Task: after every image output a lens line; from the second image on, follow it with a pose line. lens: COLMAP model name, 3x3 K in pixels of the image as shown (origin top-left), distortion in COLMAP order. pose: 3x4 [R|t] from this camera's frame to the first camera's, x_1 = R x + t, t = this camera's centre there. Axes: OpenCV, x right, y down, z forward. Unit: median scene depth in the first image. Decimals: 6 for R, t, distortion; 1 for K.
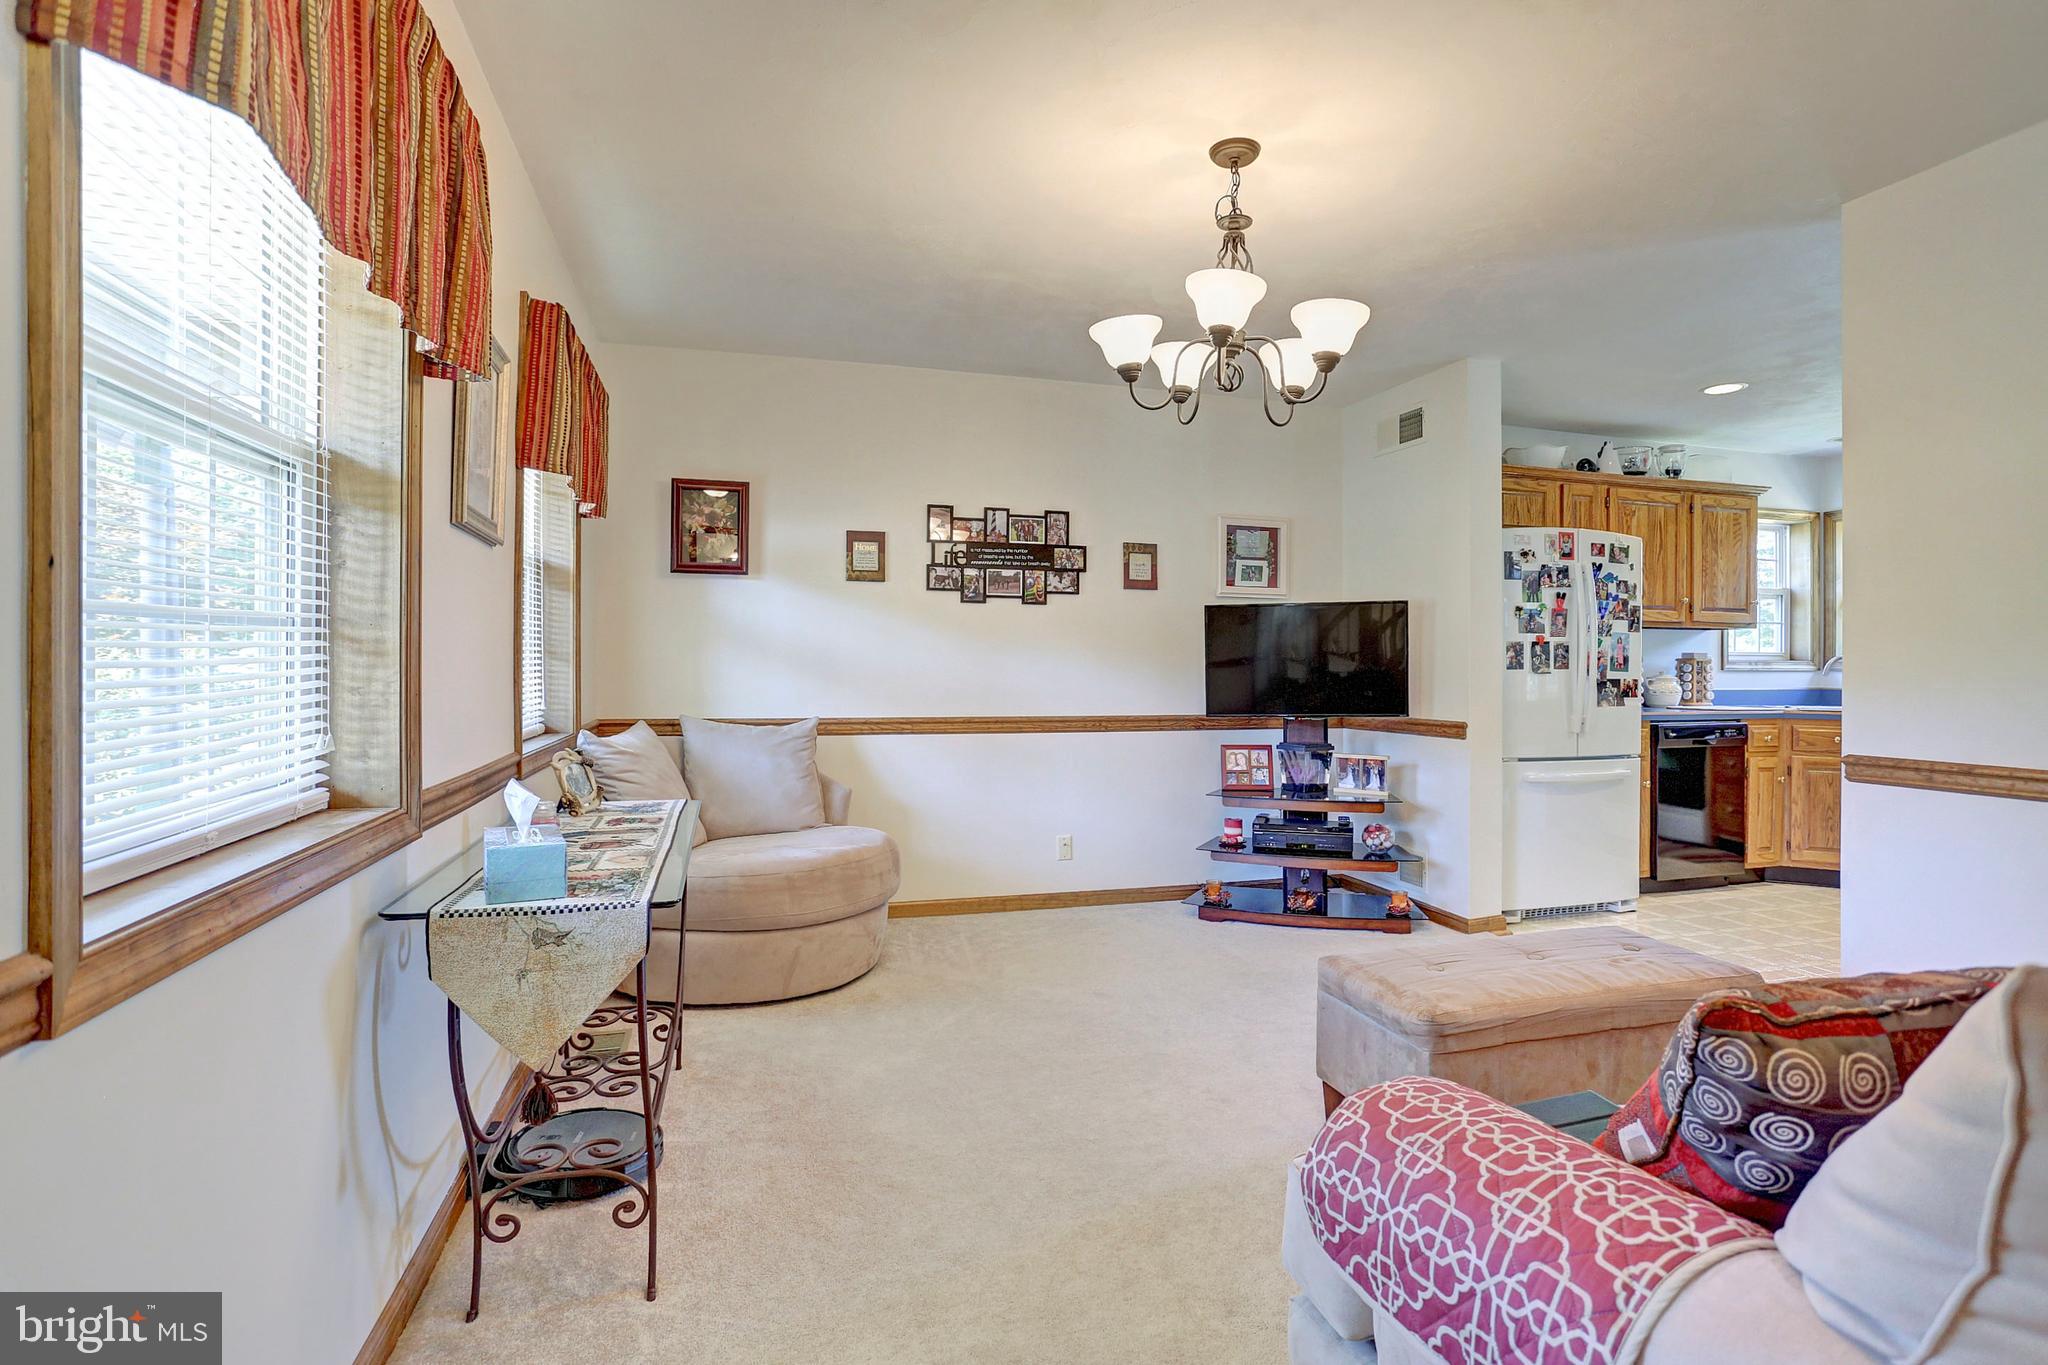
lens RADIAL K [[1008.1, 0, 1024.0], [0, 1008.1, 682.5], [0, 0, 1]] dist [-0.021471, 0.000176]
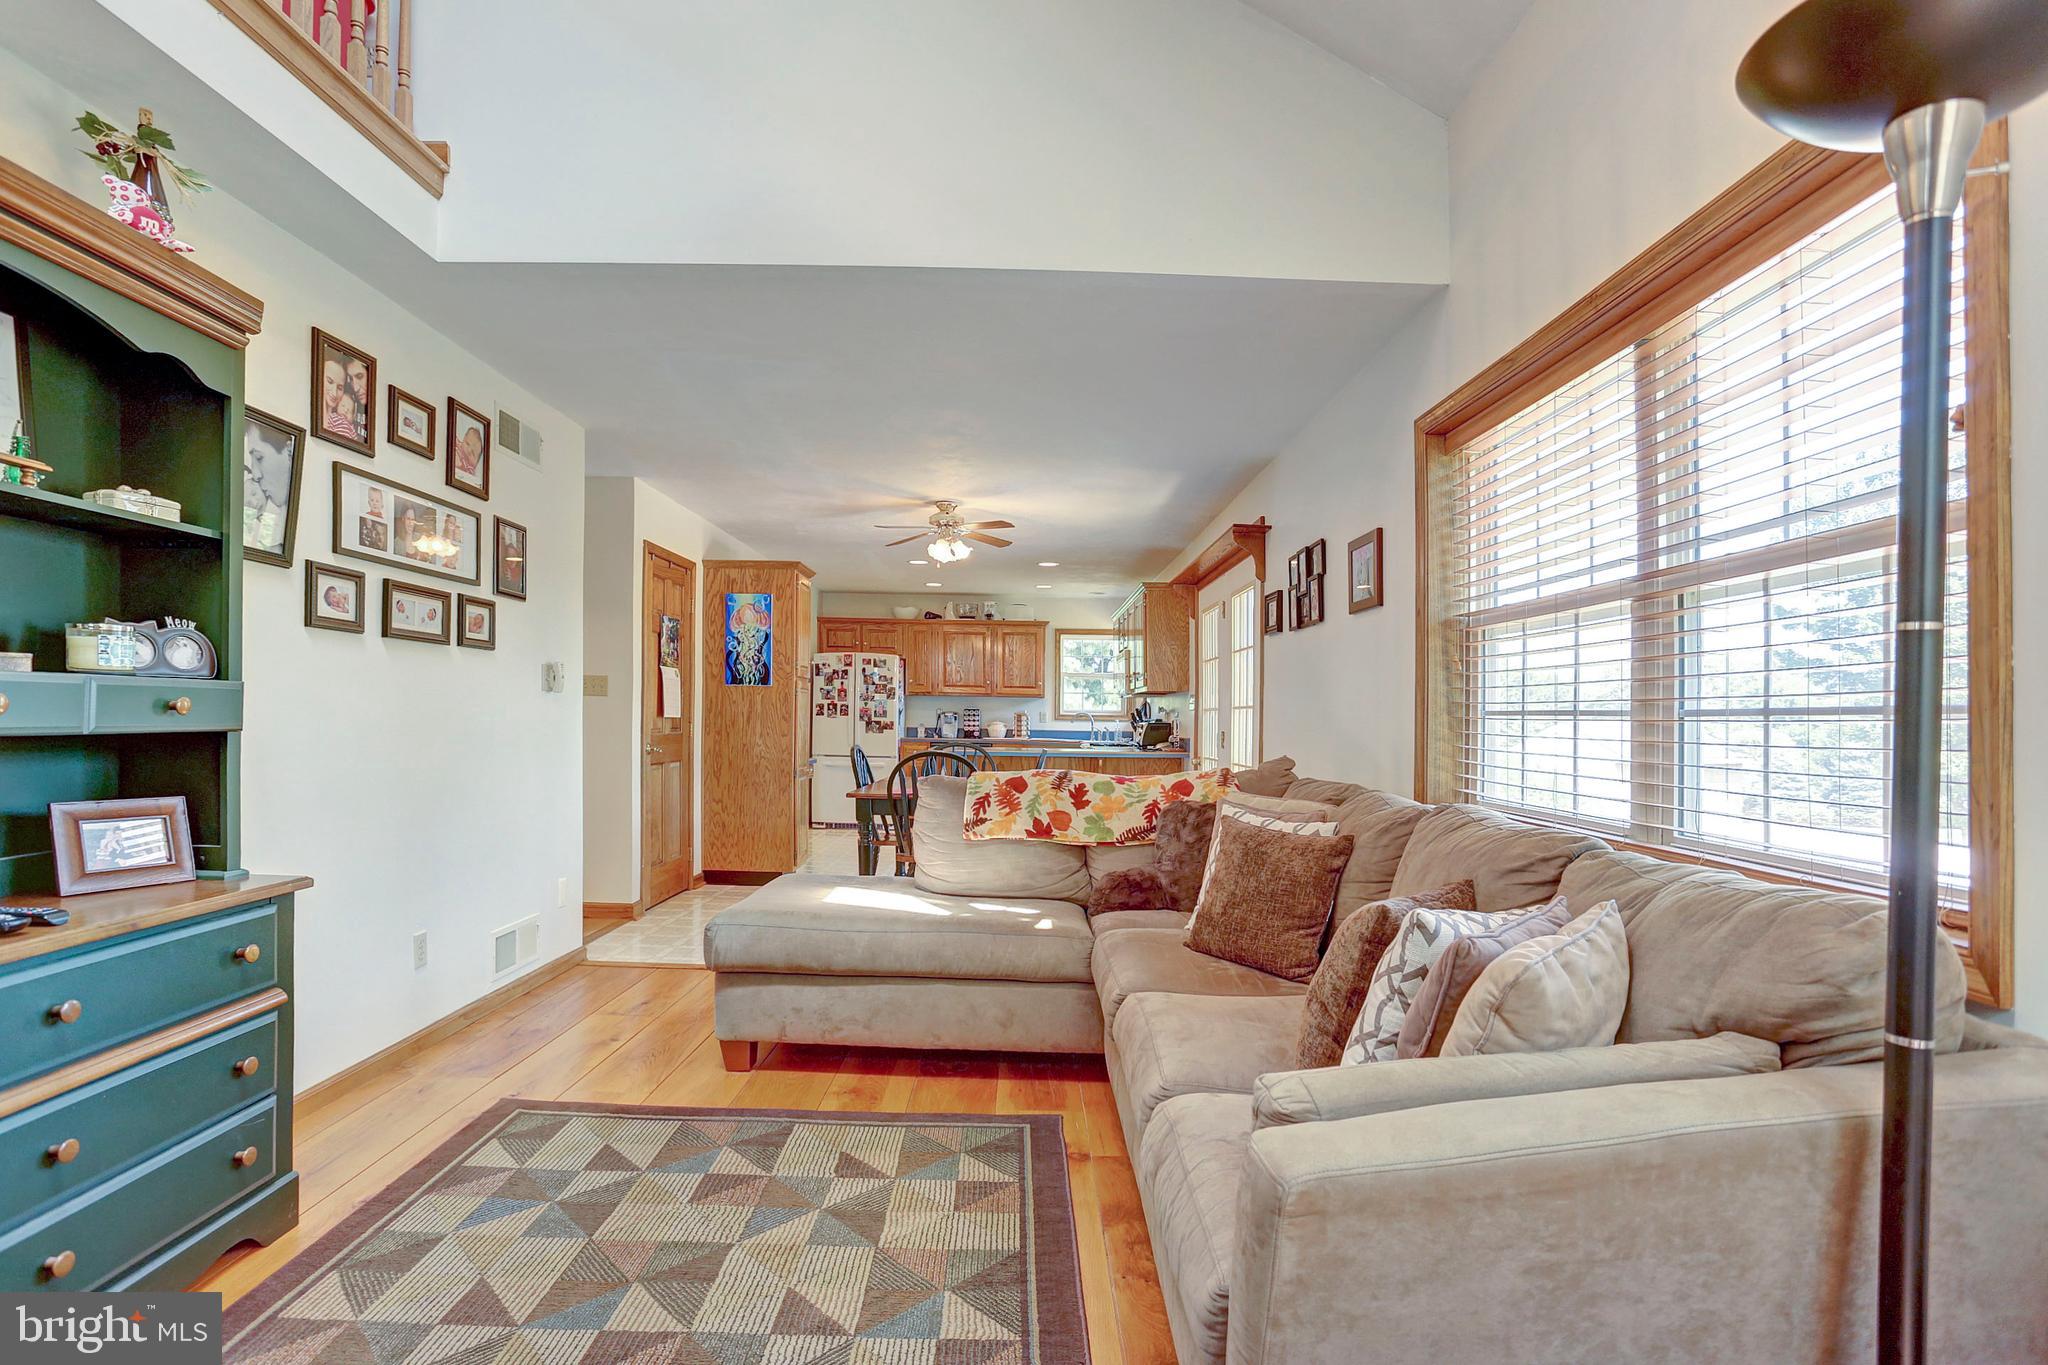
lens RADIAL K [[1023.5, 0, 1027.6], [0, 1023.5, 683.3], [0, 0, 1]] dist [-0.084769, 0.038940]
pose [[0.954352, 0.003065, -0.298670, 1.566958], [-0.018341, 0.998662, -0.048357, 0.016242], [0.298122, 0.051628, 0.953131, -1.020036]]
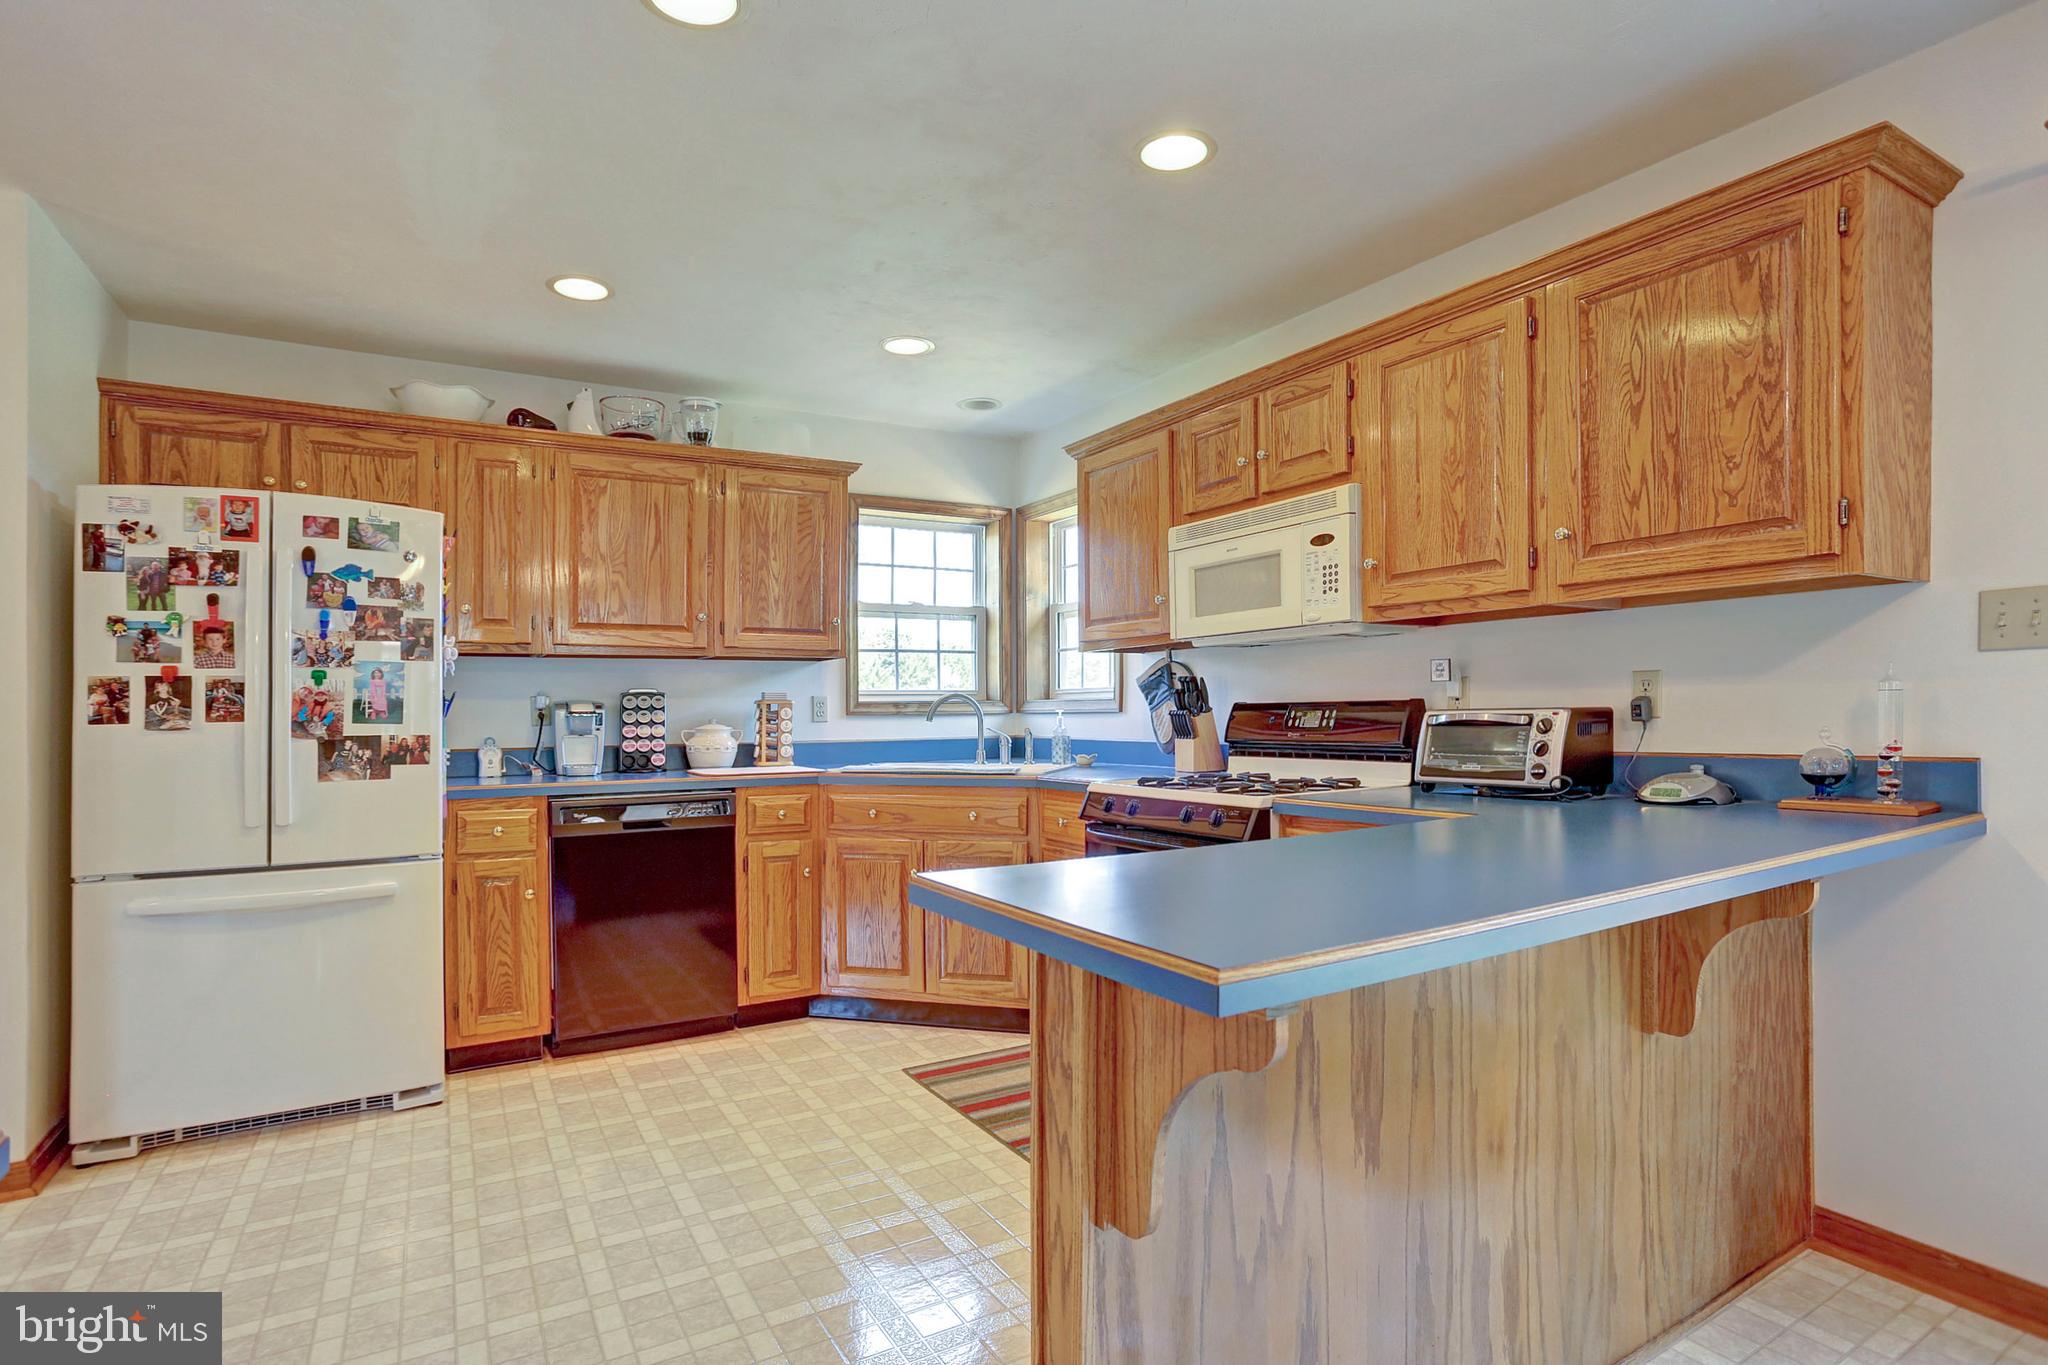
lens RADIAL K [[1023.5, 0, 1027.6], [0, 1023.5, 683.3], [0, 0, 1]] dist [-0.084769, 0.038940]
pose [[0.972504, -0.009856, 0.232678, 0.849047], [0.019853, 0.998976, -0.040661, -0.002842], [-0.232039, 0.044162, 0.971703, 0.306853]]
